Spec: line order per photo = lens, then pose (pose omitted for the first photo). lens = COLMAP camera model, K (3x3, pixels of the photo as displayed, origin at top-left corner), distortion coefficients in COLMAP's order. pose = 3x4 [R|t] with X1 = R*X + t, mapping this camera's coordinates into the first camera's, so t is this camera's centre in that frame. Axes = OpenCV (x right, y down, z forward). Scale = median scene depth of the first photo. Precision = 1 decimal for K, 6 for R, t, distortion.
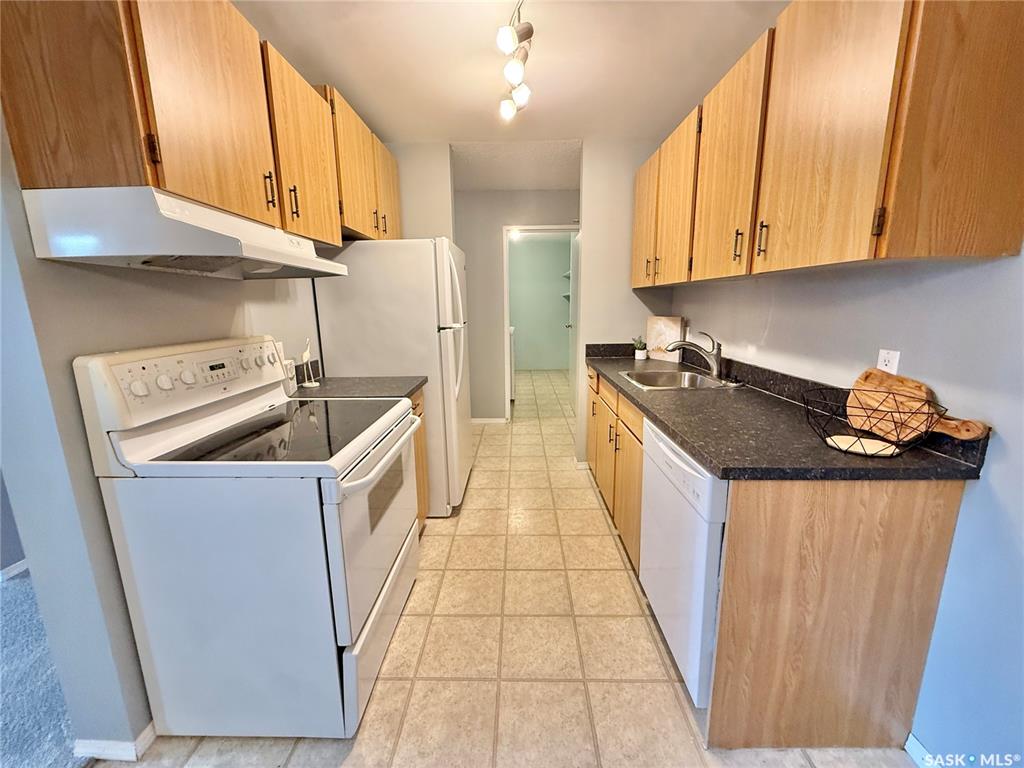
lens RADIAL K [[406.7, 0, 506.6], [0, 406.7, 379.3], [0, 0, 1]] dist [0.003037, -0.000296]
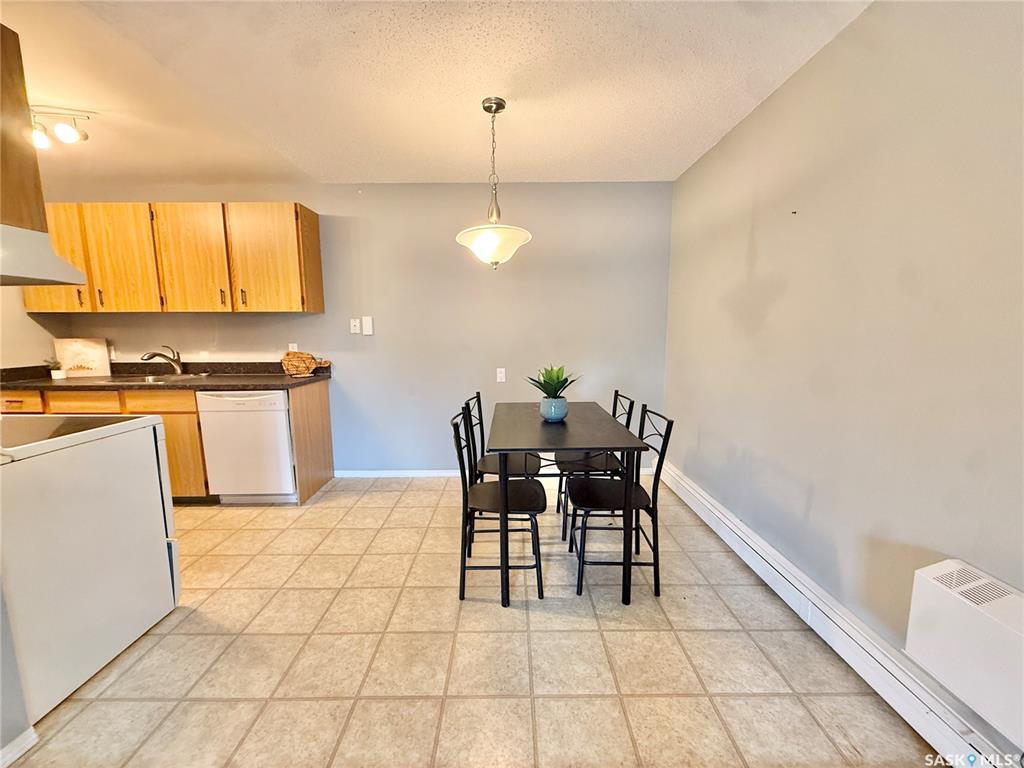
lens RADIAL K [[406.7, 0, 516.4], [0, 406.7, 377.3], [0, 0, 1]] dist [0.003037, -0.000296]
pose [[-0.036462, -0.101919, 0.994124, -1.849426], [0.189875, 0.975958, 0.107021, 0.142100], [-0.981131, 0.192661, -0.016234, -0.371481]]
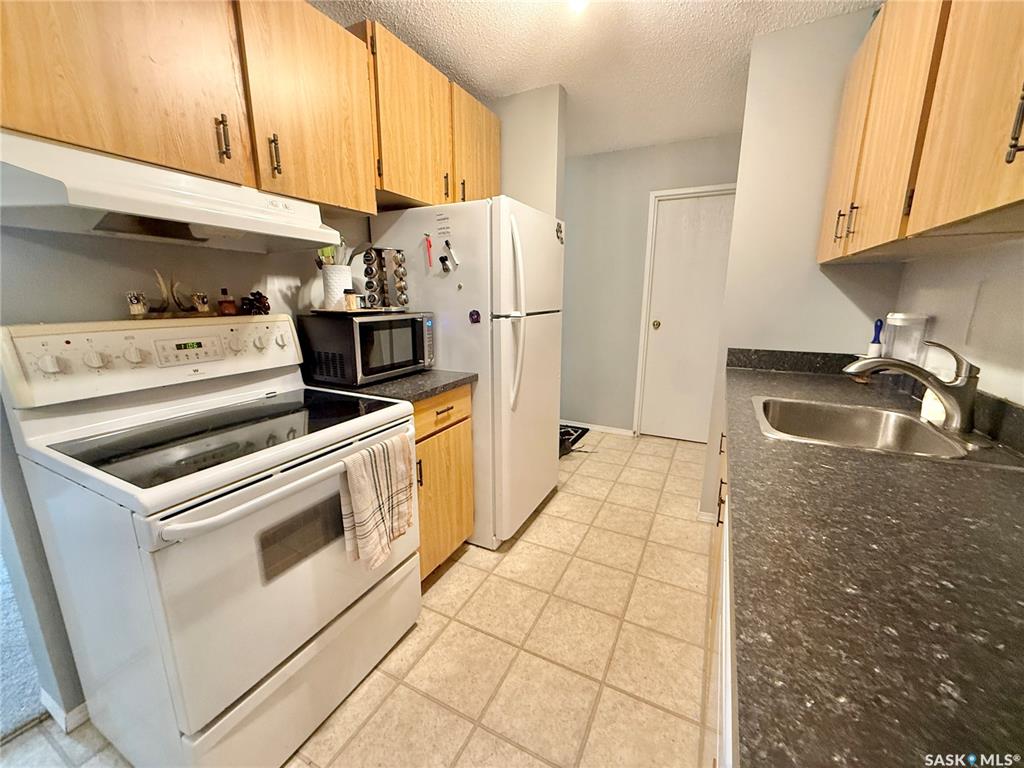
lens RADIAL K [[406.7, 0, 507.8], [0, 406.7, 382.2], [0, 0, 1]] dist [0.003037, -0.000296]
pose [[0.901130, 0.104758, -0.420702, 0.295899], [-0.092474, 0.994481, 0.049557, -0.053452], [0.423571, -0.005753, 0.905844, 0.417103]]
